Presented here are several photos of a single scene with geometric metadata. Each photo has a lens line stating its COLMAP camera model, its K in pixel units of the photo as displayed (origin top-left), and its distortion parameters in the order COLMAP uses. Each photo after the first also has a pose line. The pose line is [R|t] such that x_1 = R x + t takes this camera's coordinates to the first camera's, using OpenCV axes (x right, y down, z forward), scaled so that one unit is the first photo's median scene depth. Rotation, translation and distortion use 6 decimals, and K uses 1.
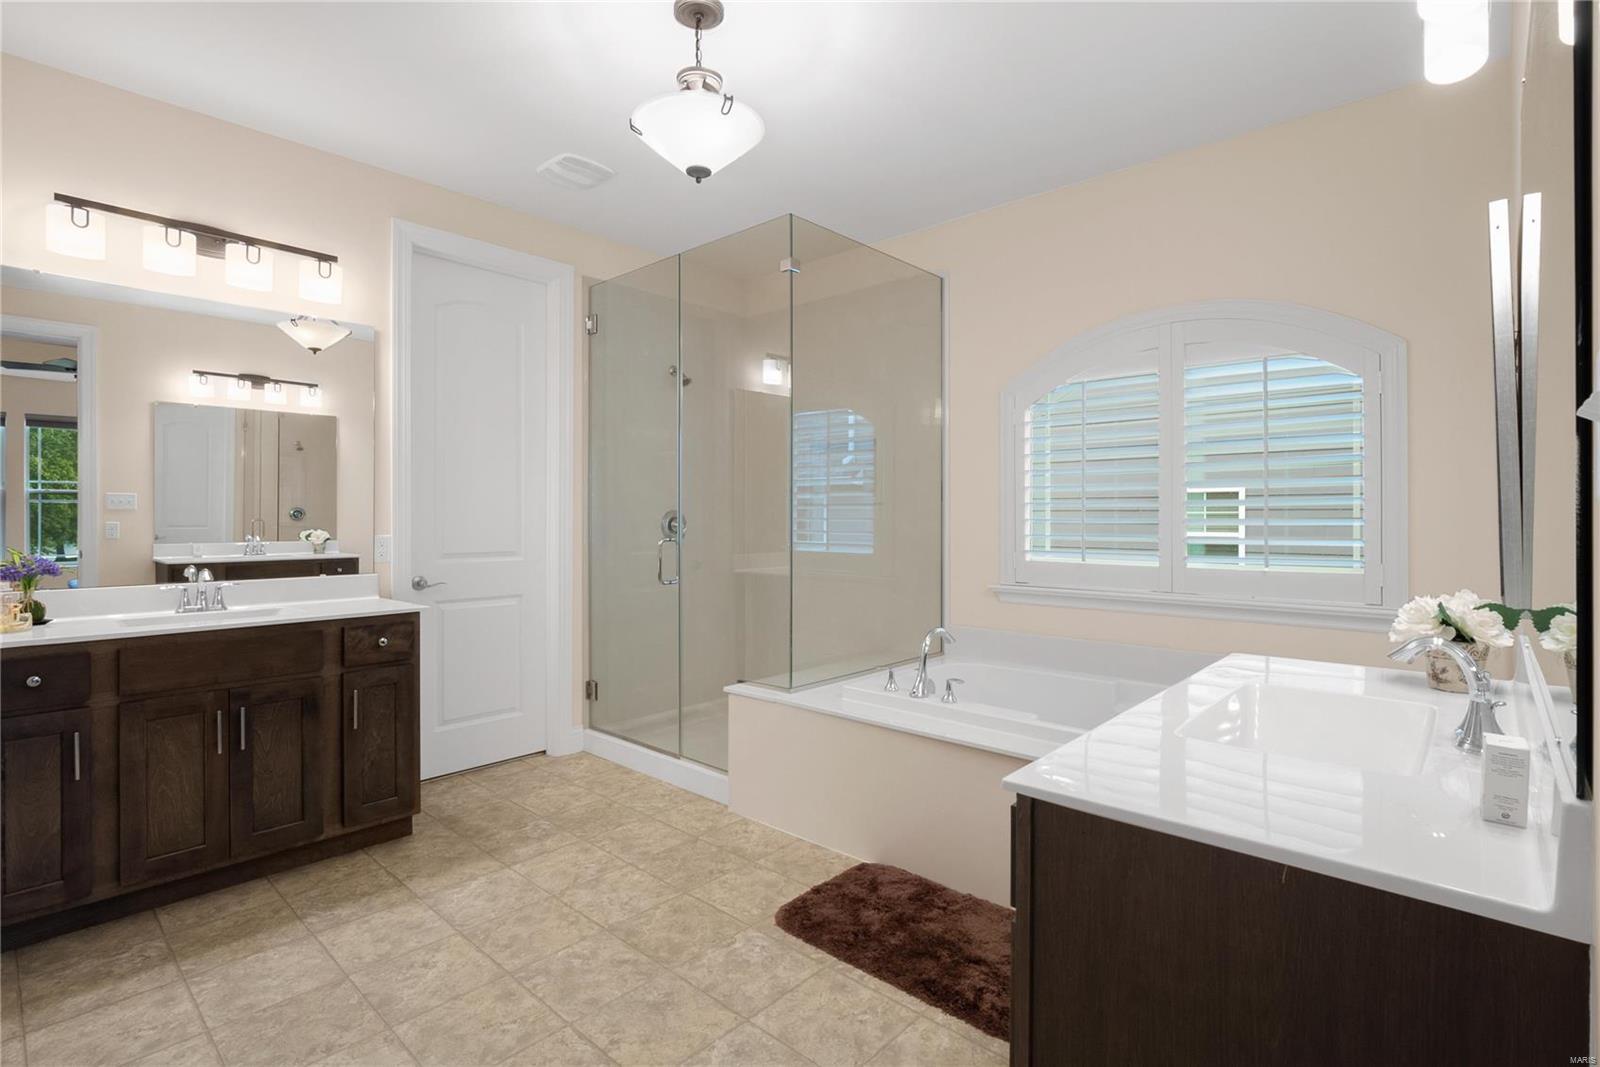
lens RADIAL K [[768.5, 0, 801.5], [0, 768.5, 526.5], [0, 0, 1]] dist [0.000182, -0.005565]
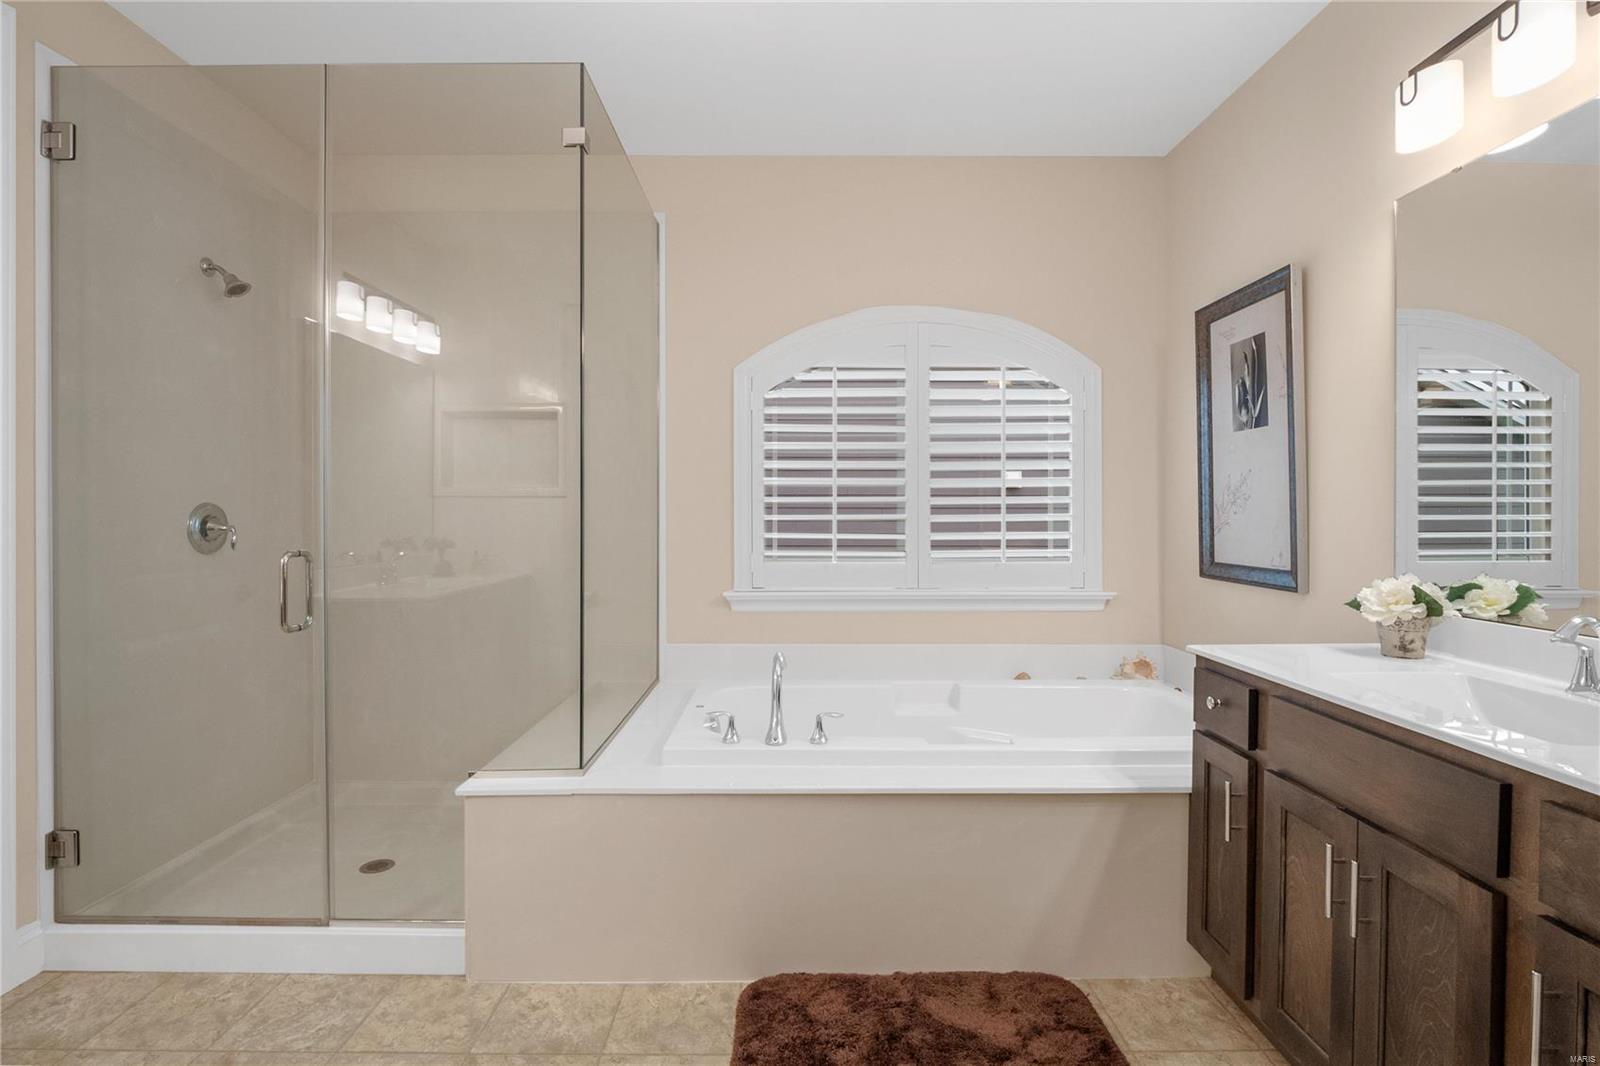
lens RADIAL K [[768.5, 0, 798.4], [0, 768.5, 532.9], [0, 0, 1]] dist [0.000182, -0.005565]
pose [[0.740475, -0.011736, 0.671981, -0.295395], [0.008414, 0.999931, 0.008193, 0.001096], [-0.672031, -0.000413, 0.740523, 0.340175]]
